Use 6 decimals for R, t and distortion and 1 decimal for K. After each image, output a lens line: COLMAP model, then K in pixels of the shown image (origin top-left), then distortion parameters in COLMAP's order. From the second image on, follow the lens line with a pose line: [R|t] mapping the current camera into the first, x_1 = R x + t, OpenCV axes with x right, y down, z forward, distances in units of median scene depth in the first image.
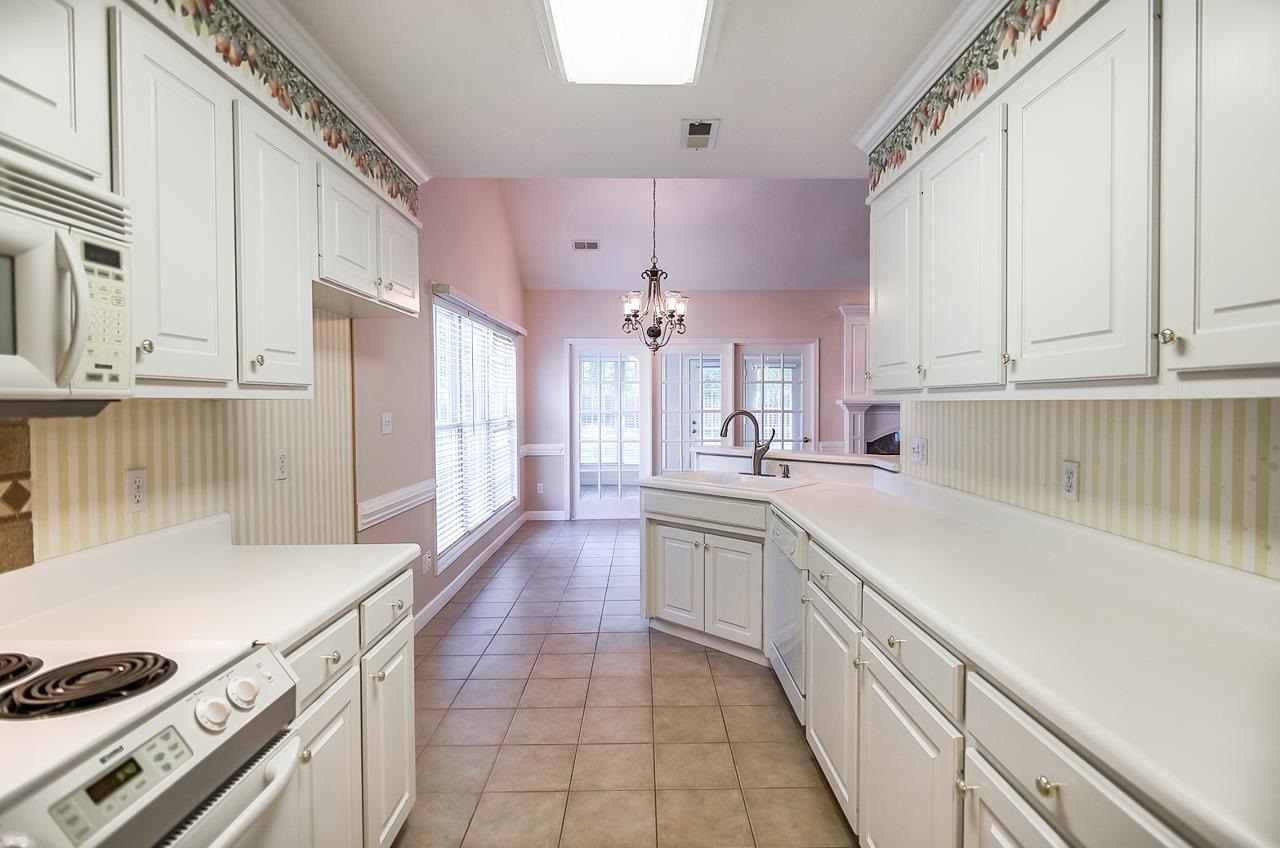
lens RADIAL K [[662.4, 0, 648.0], [0, 662.4, 415.6], [0, 0, 1]] dist [-0.015655, 0.000966]
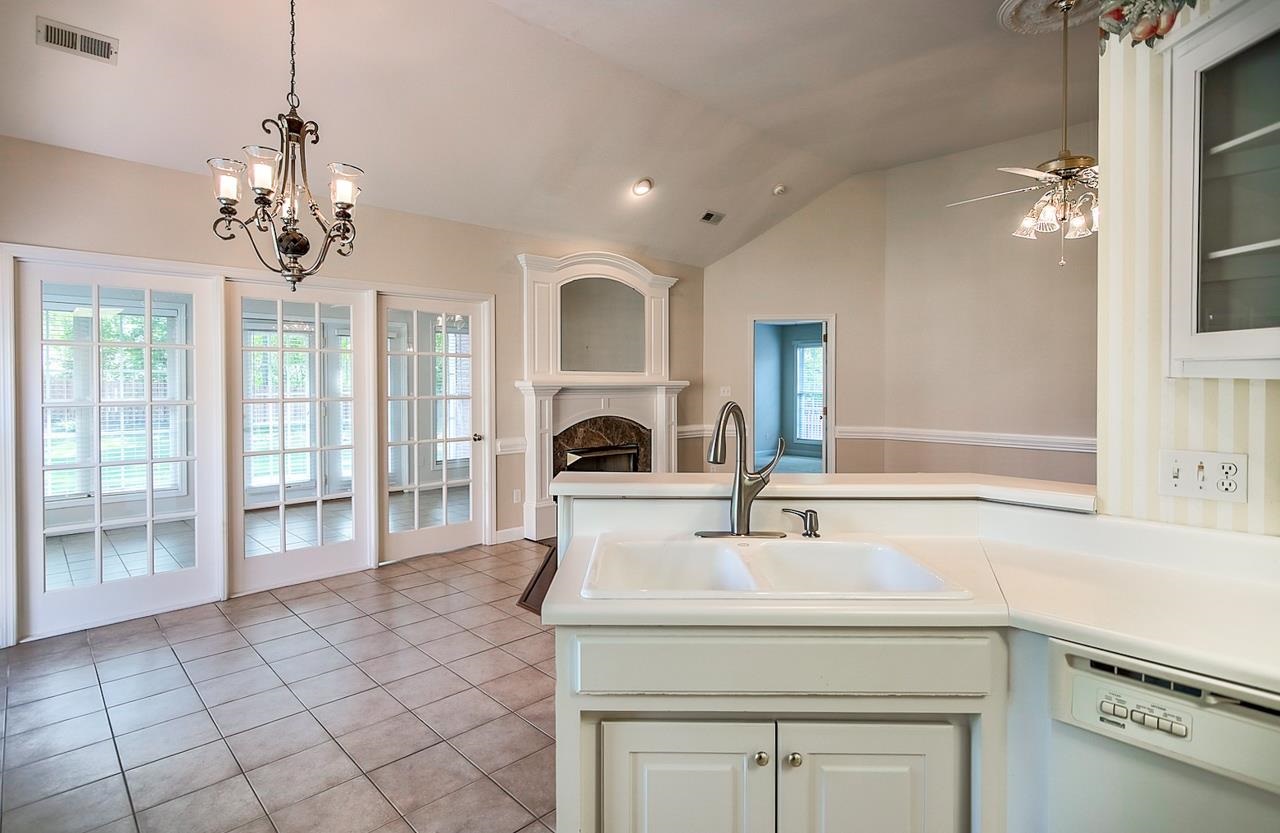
lens RADIAL K [[651.9, 0, 641.5], [0, 651.9, 393.2], [0, 0, 1]] dist [-0.000792, 0.000022]
pose [[0.730595, -0.008844, 0.682754, -0.422002], [0.013484, 0.999908, -0.001476, -0.027117], [-0.682678, 0.010285, 0.730647, 1.423897]]
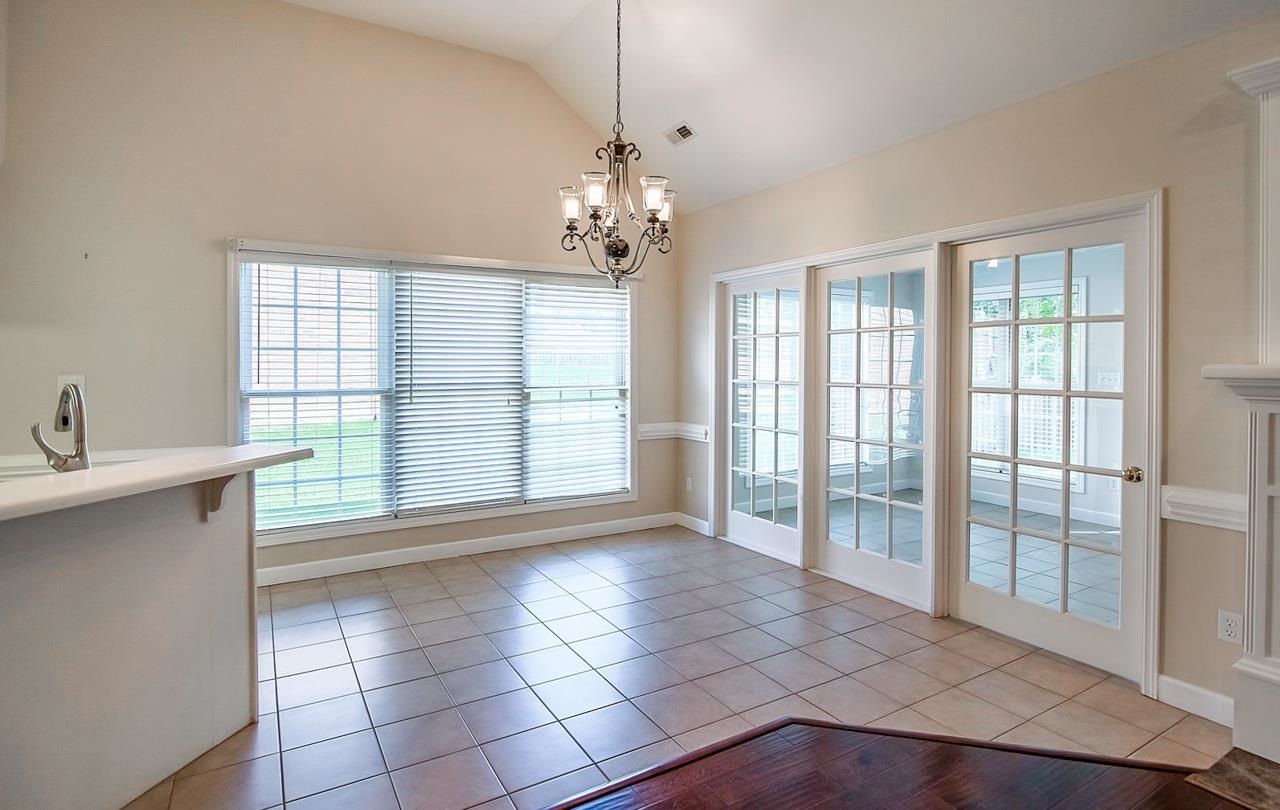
lens RADIAL K [[635.6, 0, 633.0], [0, 635.6, 367.4], [0, 0, 1]] dist [-0.013959, 0.001279]
pose [[0.492842, 0.009713, -0.870064, 1.603058], [-0.024264, 0.999702, -0.002584, -0.059157], [0.869780, 0.022384, 0.492931, 2.276875]]
